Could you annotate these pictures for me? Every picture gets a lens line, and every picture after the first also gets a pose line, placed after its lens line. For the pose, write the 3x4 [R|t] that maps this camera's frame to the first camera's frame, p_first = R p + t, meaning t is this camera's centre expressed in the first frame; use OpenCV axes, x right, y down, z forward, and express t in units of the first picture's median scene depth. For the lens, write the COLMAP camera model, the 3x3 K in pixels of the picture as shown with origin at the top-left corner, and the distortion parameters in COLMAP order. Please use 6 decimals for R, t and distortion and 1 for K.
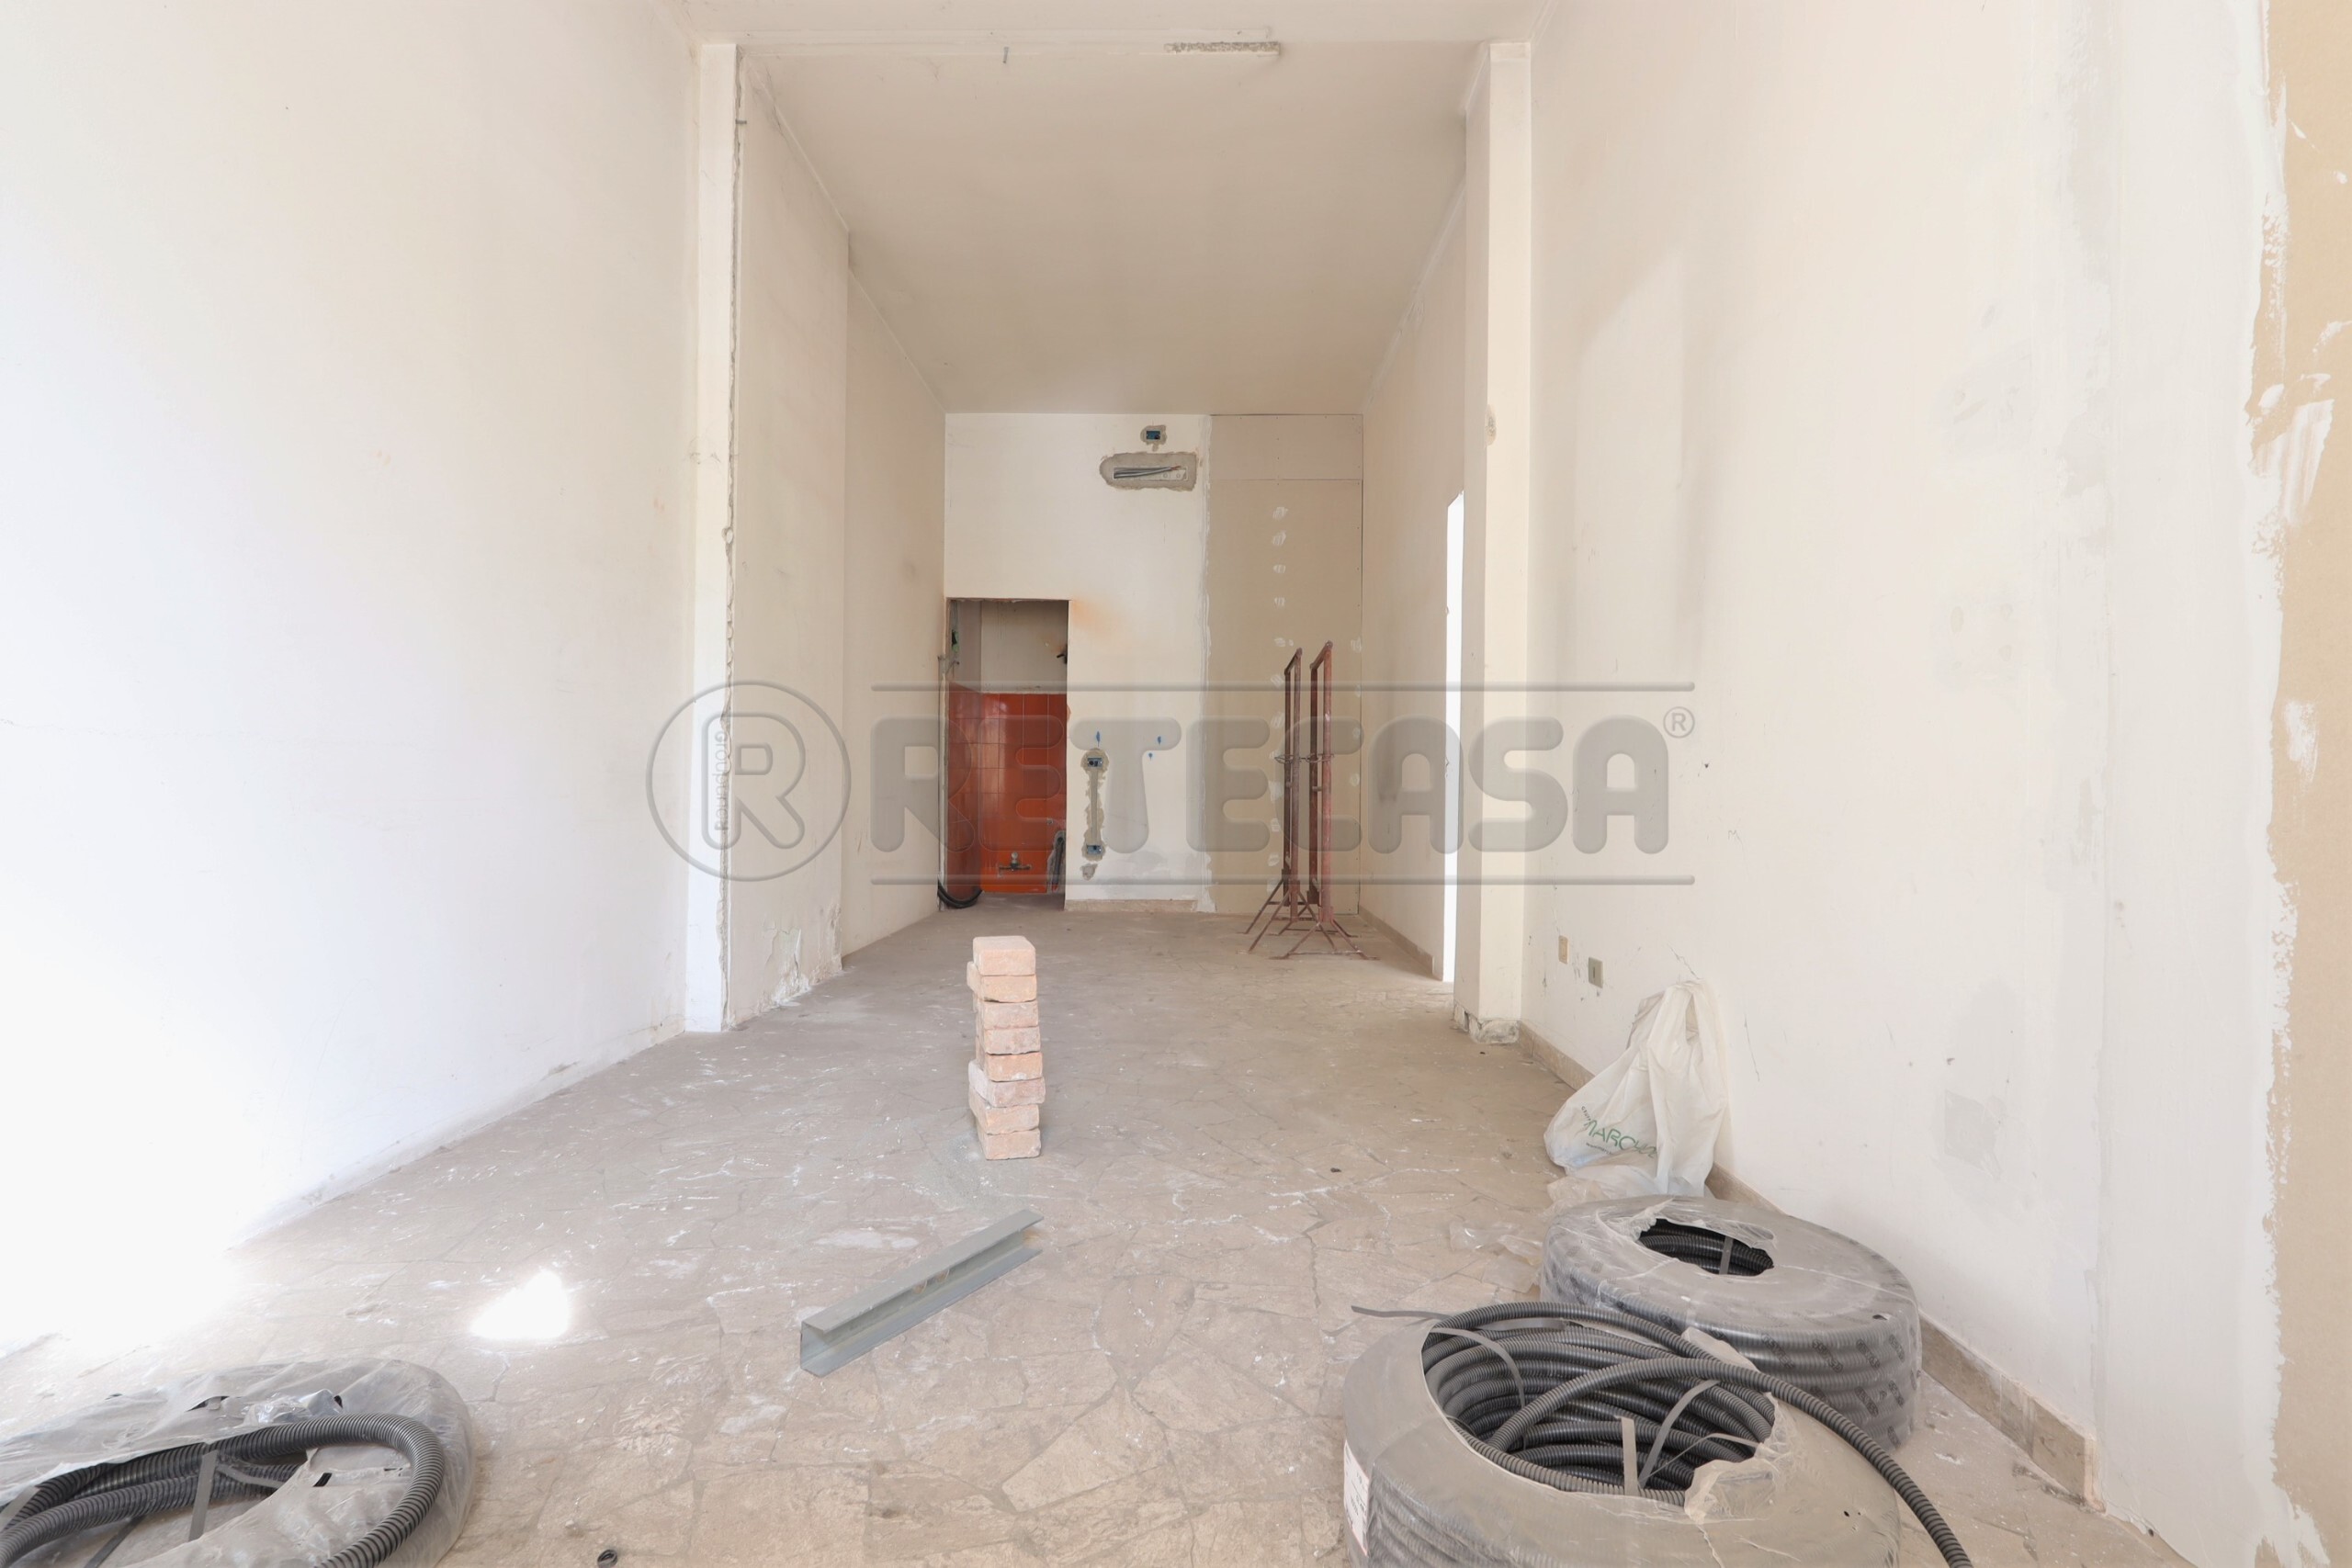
lens RADIAL K [[1105.8, 0, 1170.7], [0, 1105.8, 784.1], [0, 0, 1]] dist [-0.020375, 0.004023]
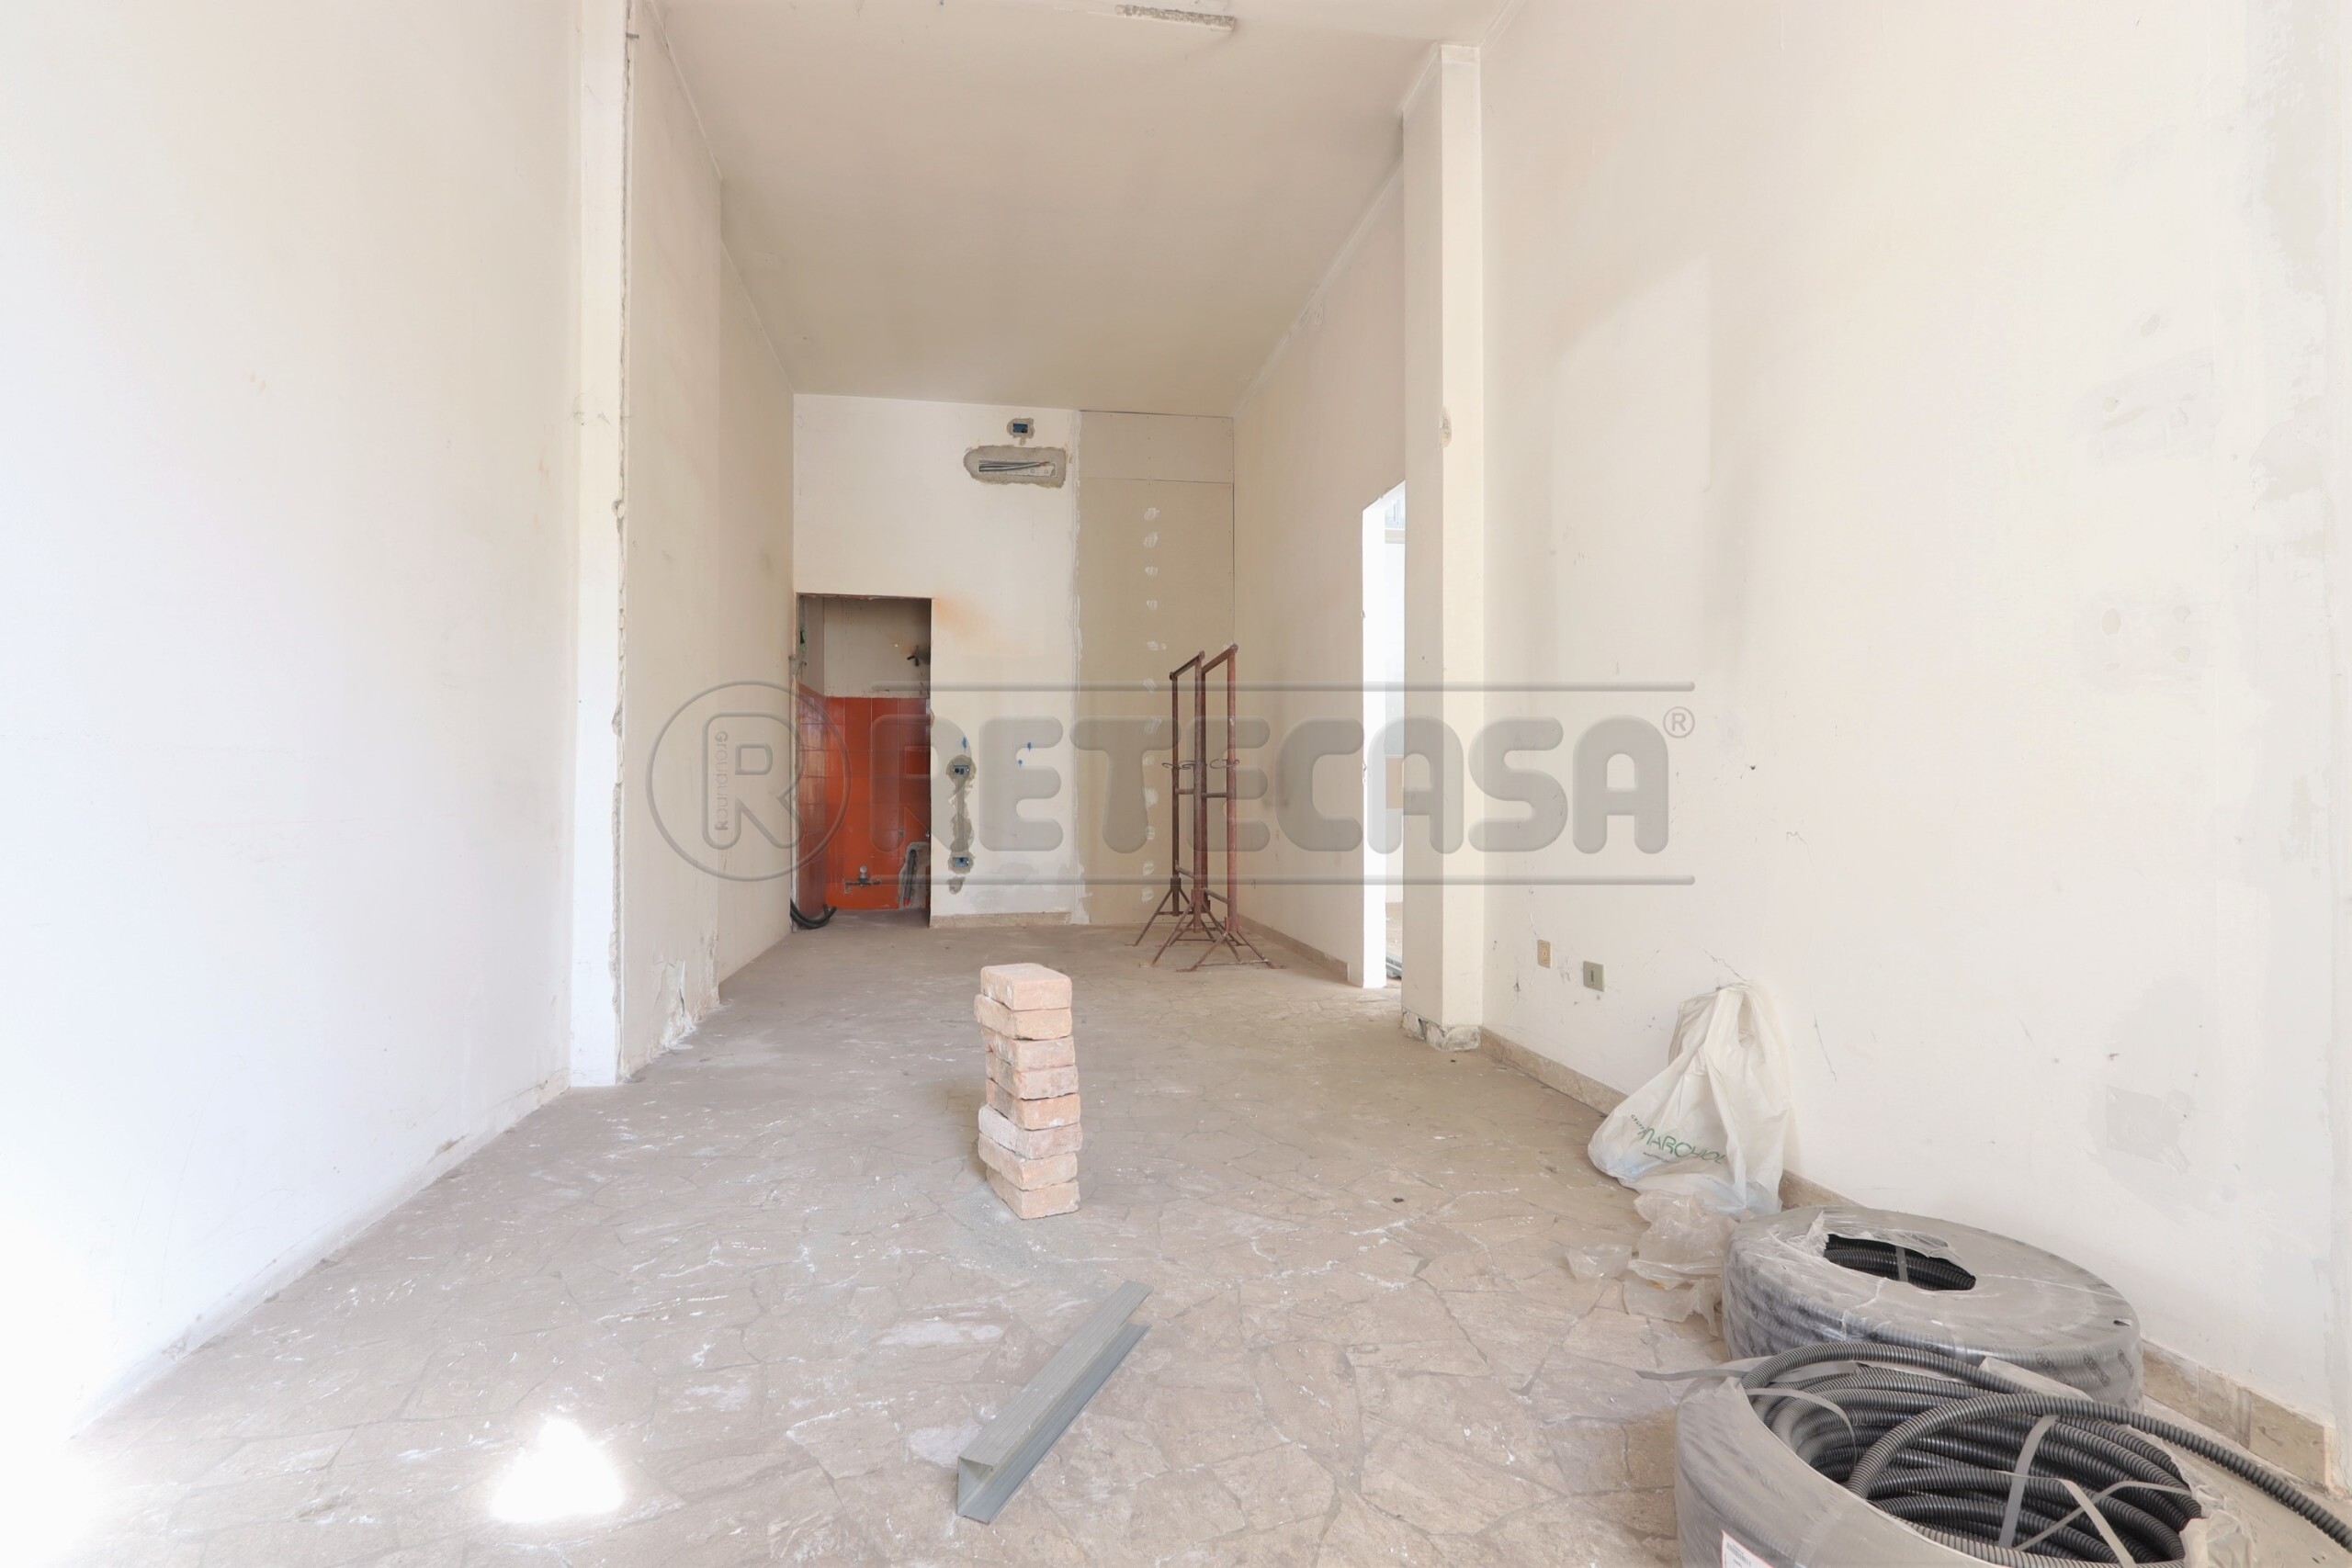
lens RADIAL K [[1105.8, 0, 1170.7], [0, 1105.8, 784.1], [0, 0, 1]] dist [-0.020375, 0.004023]
pose [[0.982003, -0.009172, 0.188641, -0.201961], [0.010345, 0.999933, -0.005234, -0.001924], [-0.188580, 0.007091, 0.982032, 0.103496]]
